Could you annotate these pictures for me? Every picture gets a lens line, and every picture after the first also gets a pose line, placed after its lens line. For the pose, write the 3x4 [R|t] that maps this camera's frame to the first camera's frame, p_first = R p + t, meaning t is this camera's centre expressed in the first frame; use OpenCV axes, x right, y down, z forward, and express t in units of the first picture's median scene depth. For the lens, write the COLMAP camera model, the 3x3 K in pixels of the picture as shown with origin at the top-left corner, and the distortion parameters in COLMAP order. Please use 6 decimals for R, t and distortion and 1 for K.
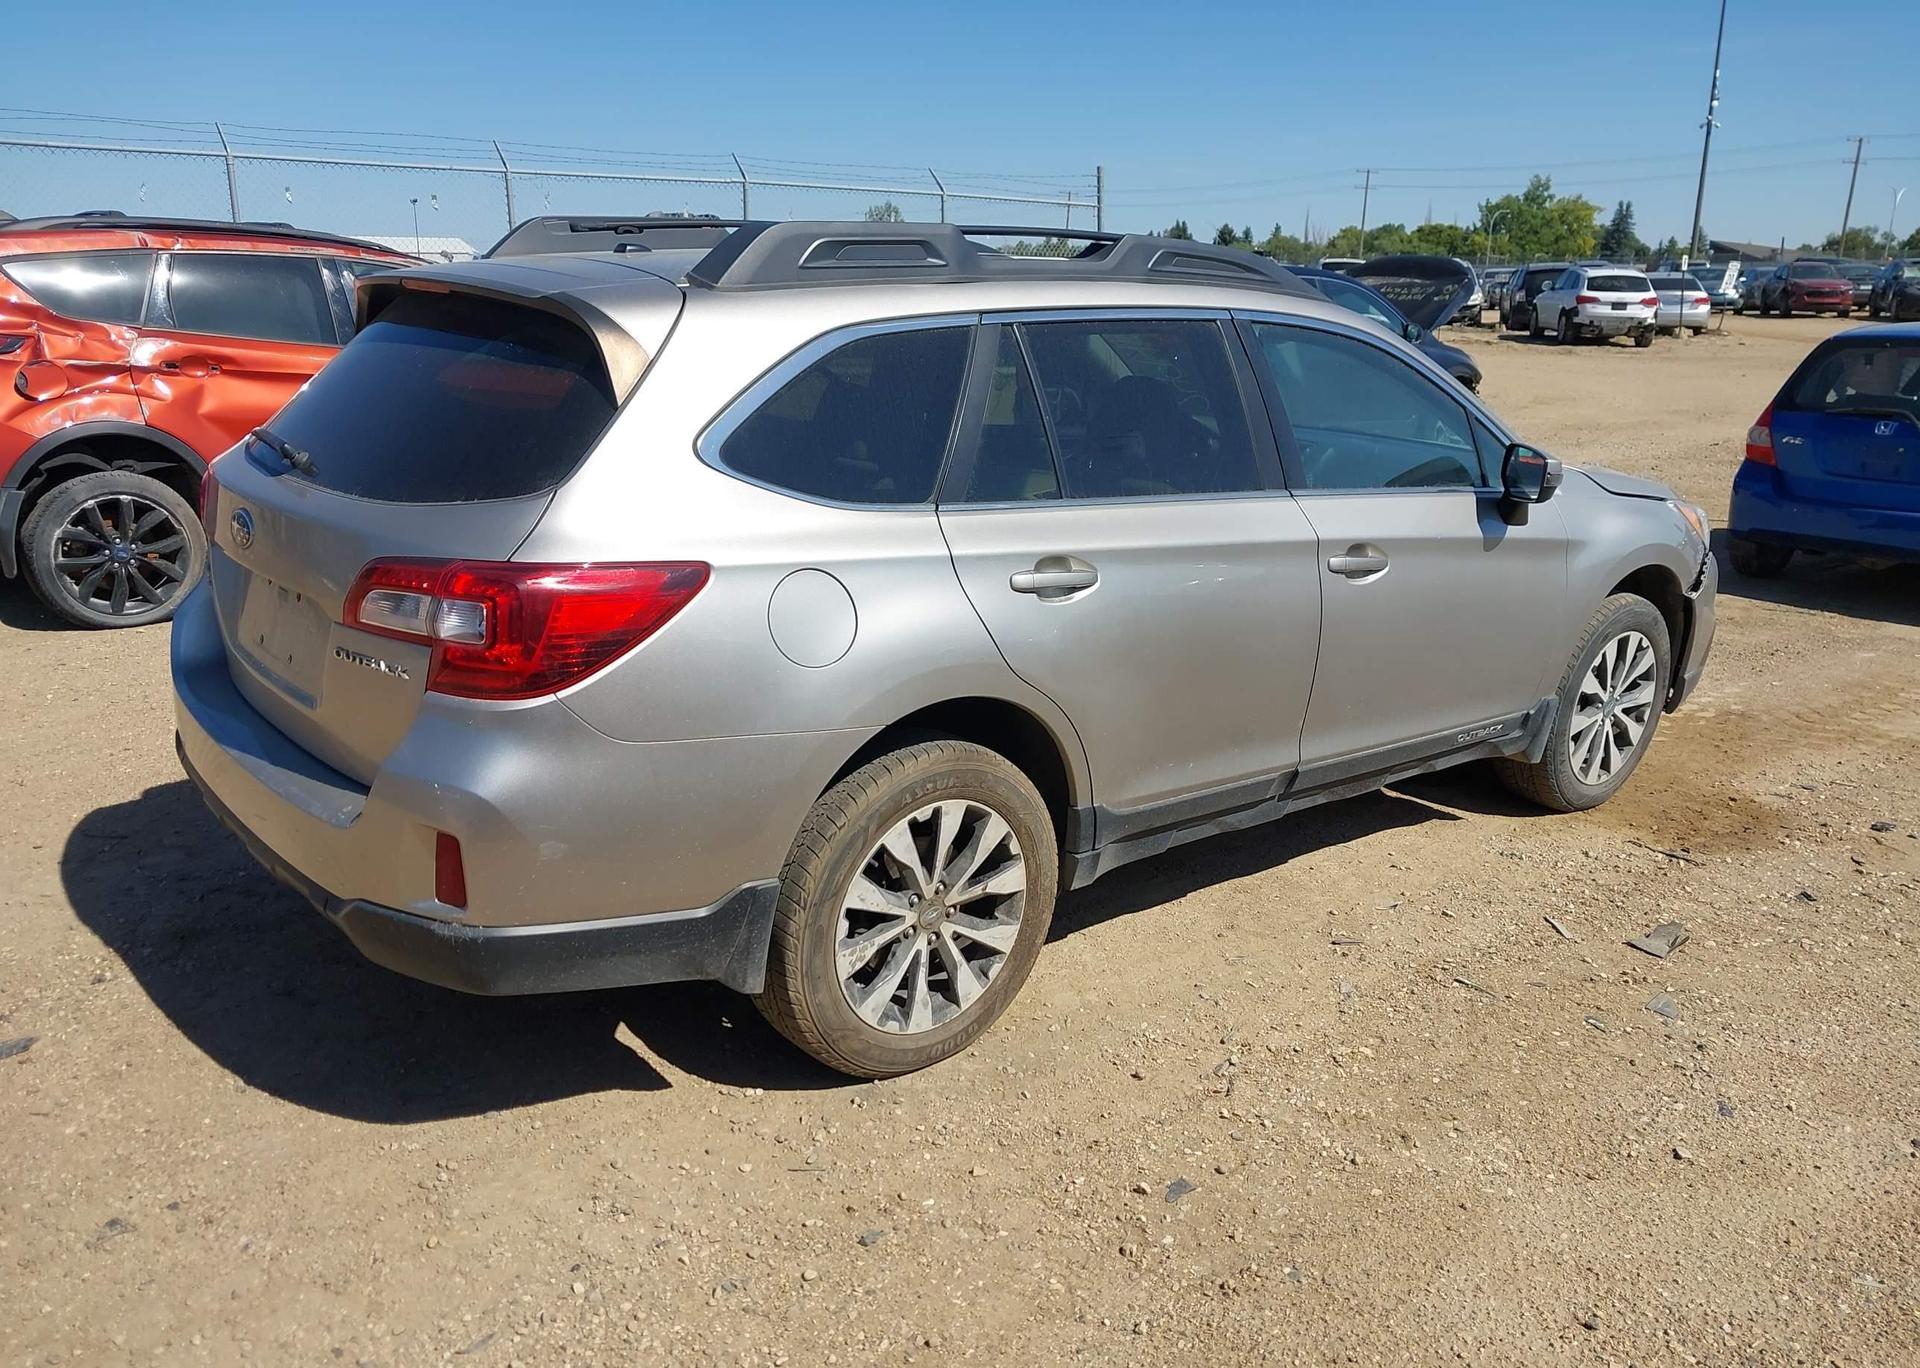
lens RADIAL K [[1551.4, 0, 961.2], [0, 1551.4, 688.4], [0, 0, 1]] dist [0.022469, -0.024485]
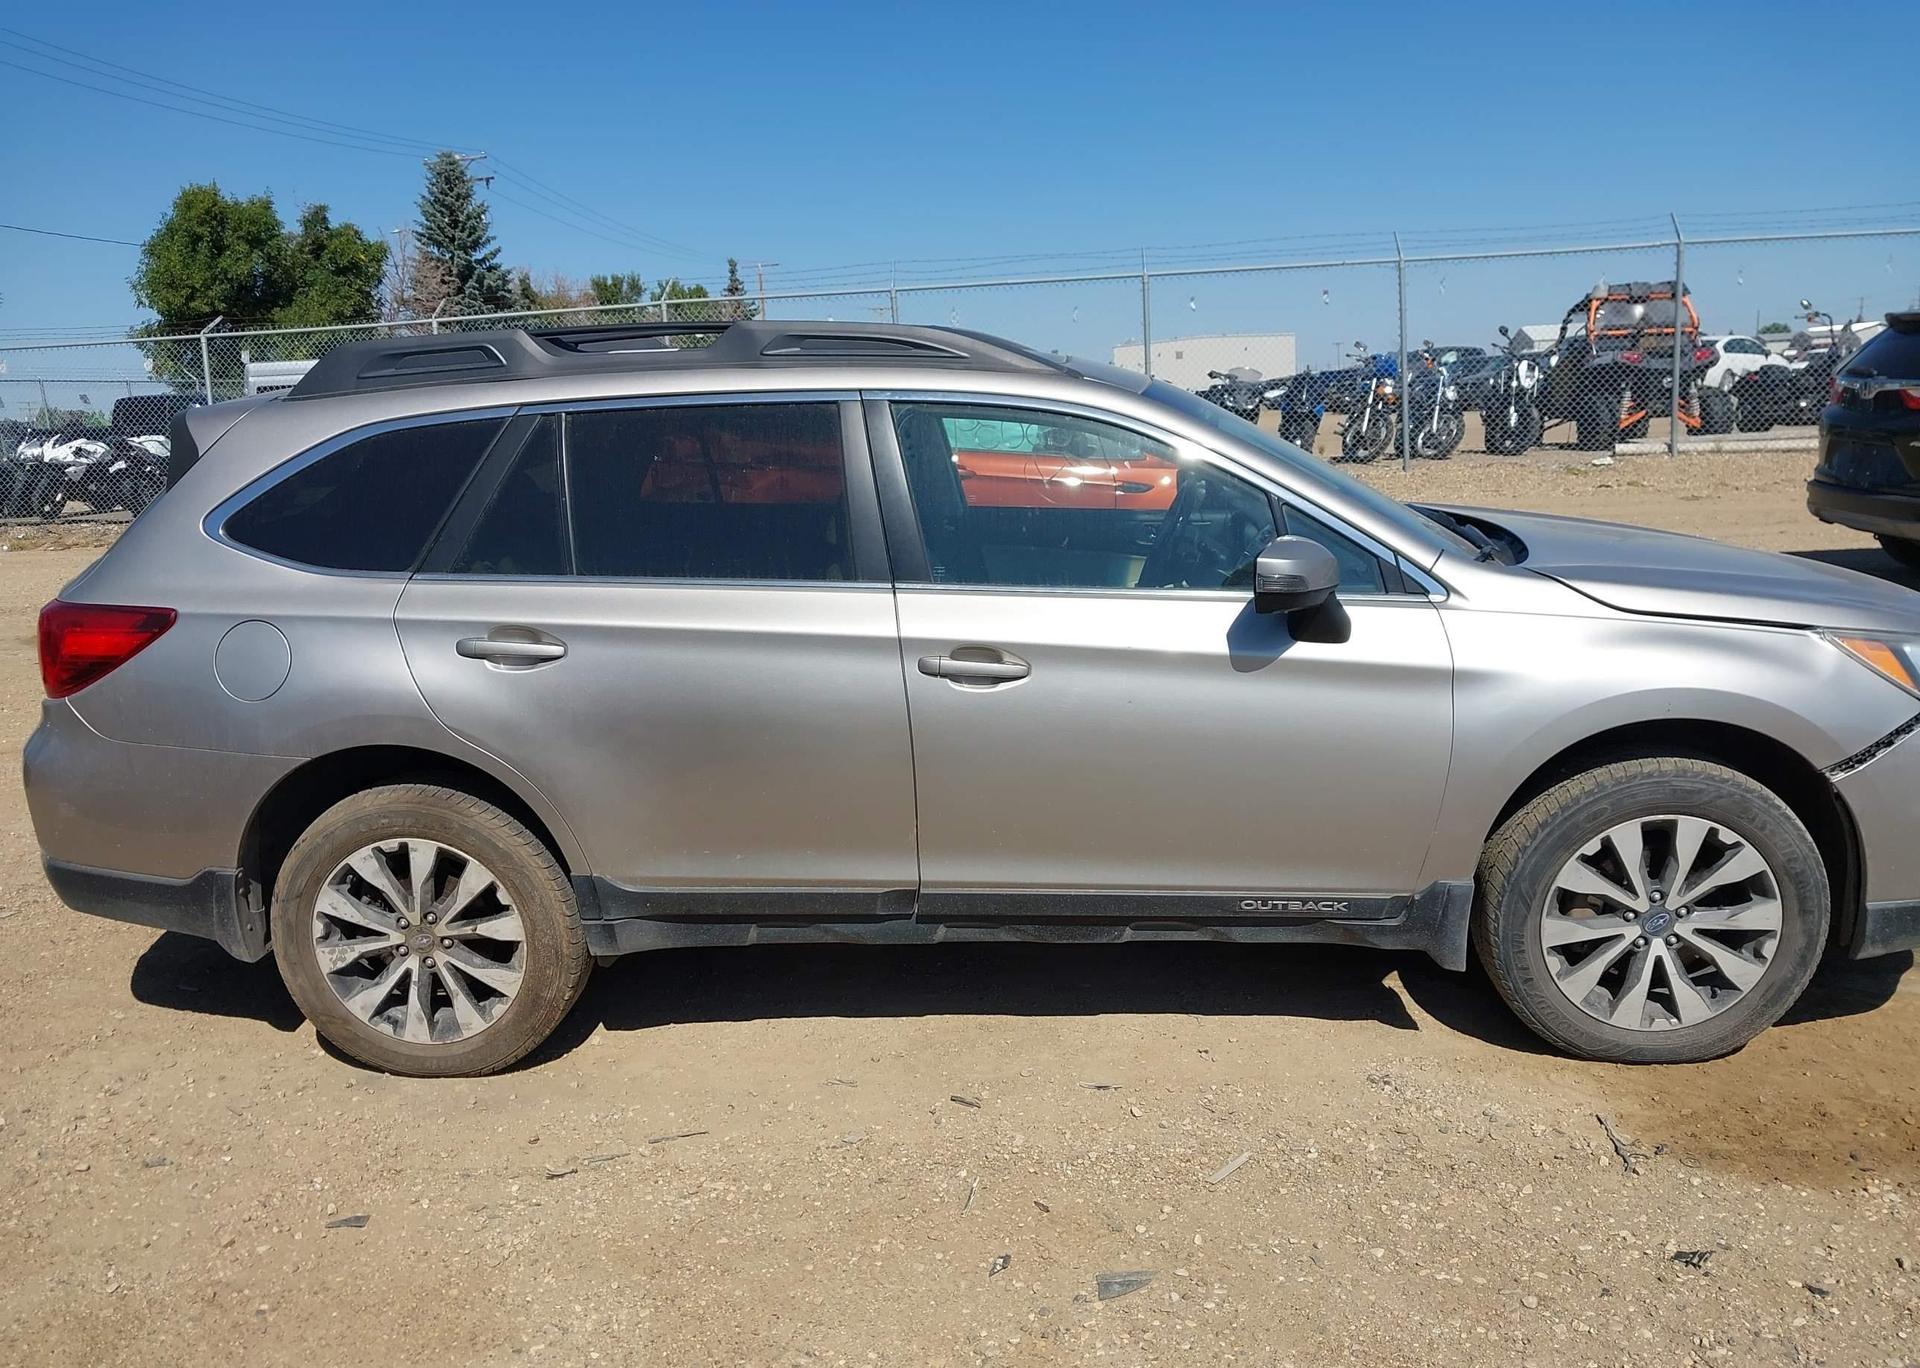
lens RADIAL K [[1551.4, 0, 972.3], [0, 1551.4, 689.7], [0, 0, 1]] dist [0.022469, -0.024485]
pose [[0.721457, 0.086037, -0.687093, 0.986069], [-0.121726, 0.992558, -0.003526, -0.074835], [0.681676, 0.086181, 0.726561, 0.422598]]
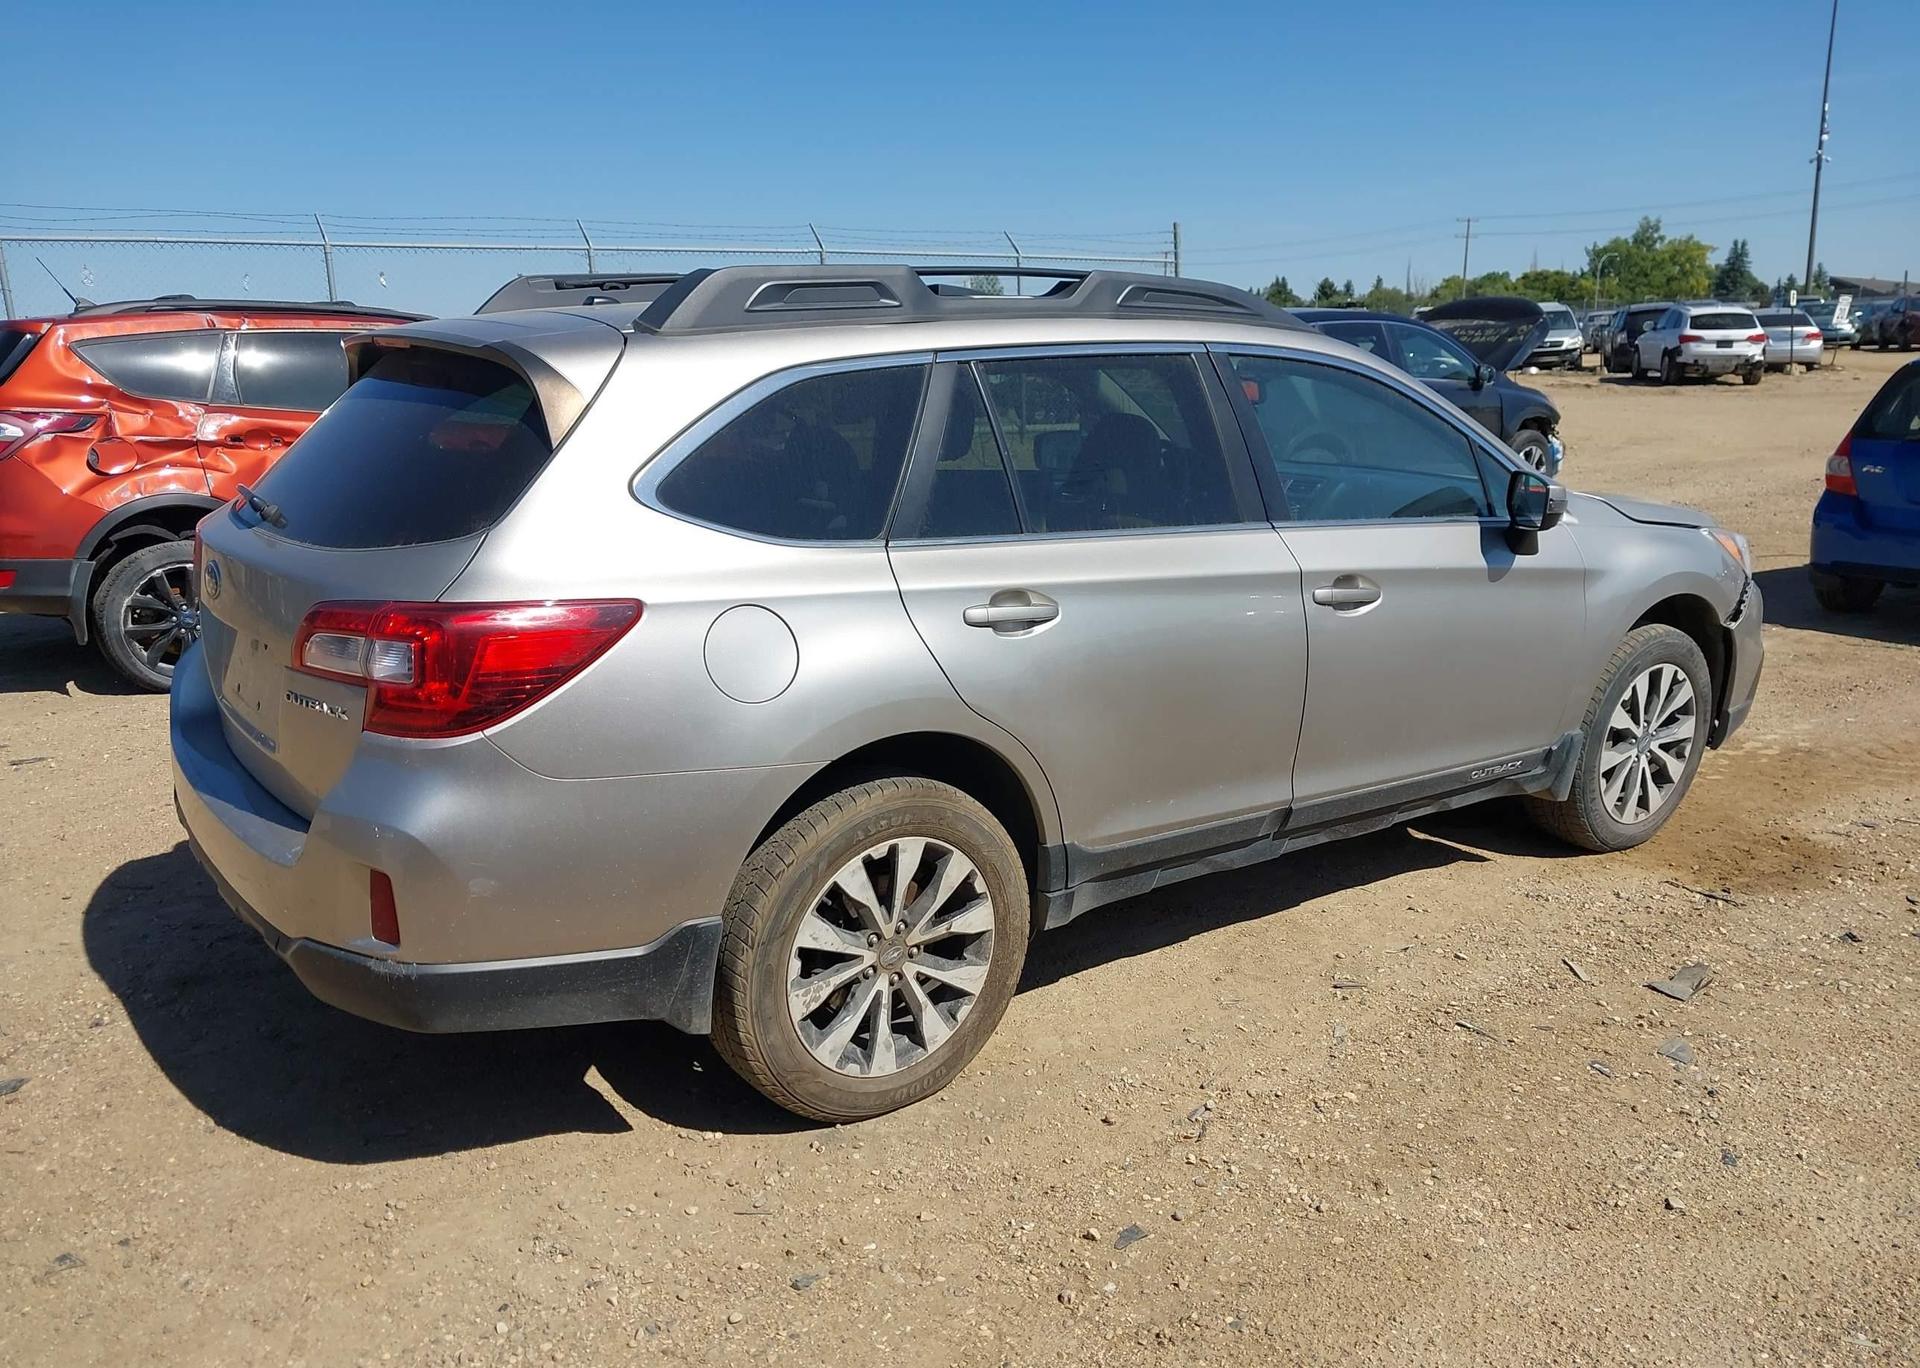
lens RADIAL K [[1551.4, 0, 953.7], [0, 1551.4, 680.8], [0, 0, 1]] dist [0.022469, -0.024485]
pose [[0.997093, -0.017755, -0.074098, 0.092483], [0.014469, 0.998898, -0.044653, 0.015729], [0.074809, 0.043451, 0.996251, 0.009551]]
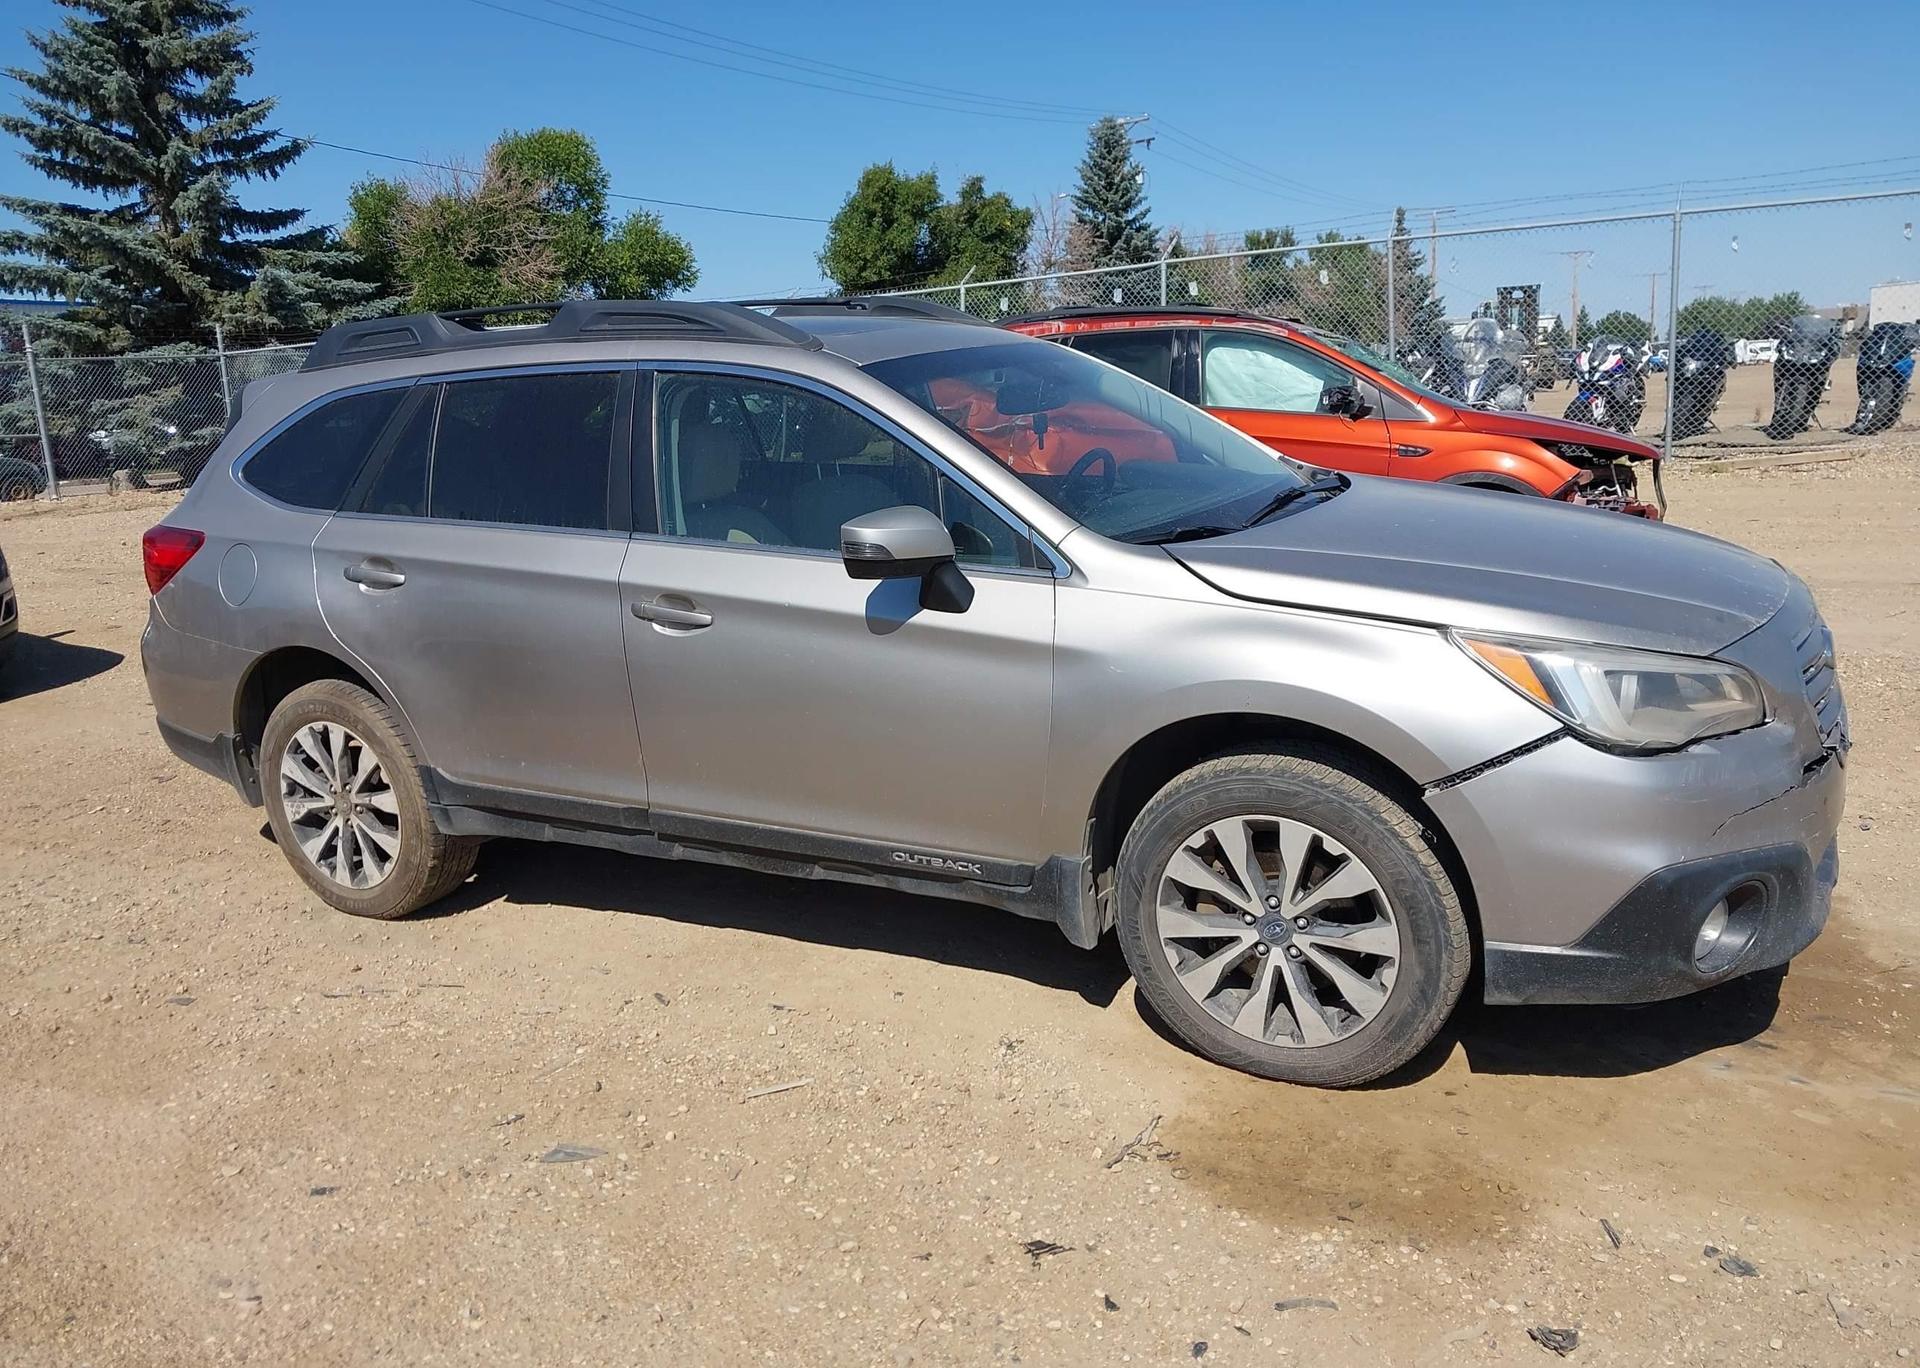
lens RADIAL K [[1551.4, 0, 968.3], [0, 1551.4, 695.4], [0, 0, 1]] dist [0.022469, -0.024485]
pose [[0.365190, 0.155970, -0.917774, 1.413342], [-0.182187, 0.978775, 0.093843, -0.179504], [0.912932, 0.132936, 0.385855, 0.923639]]
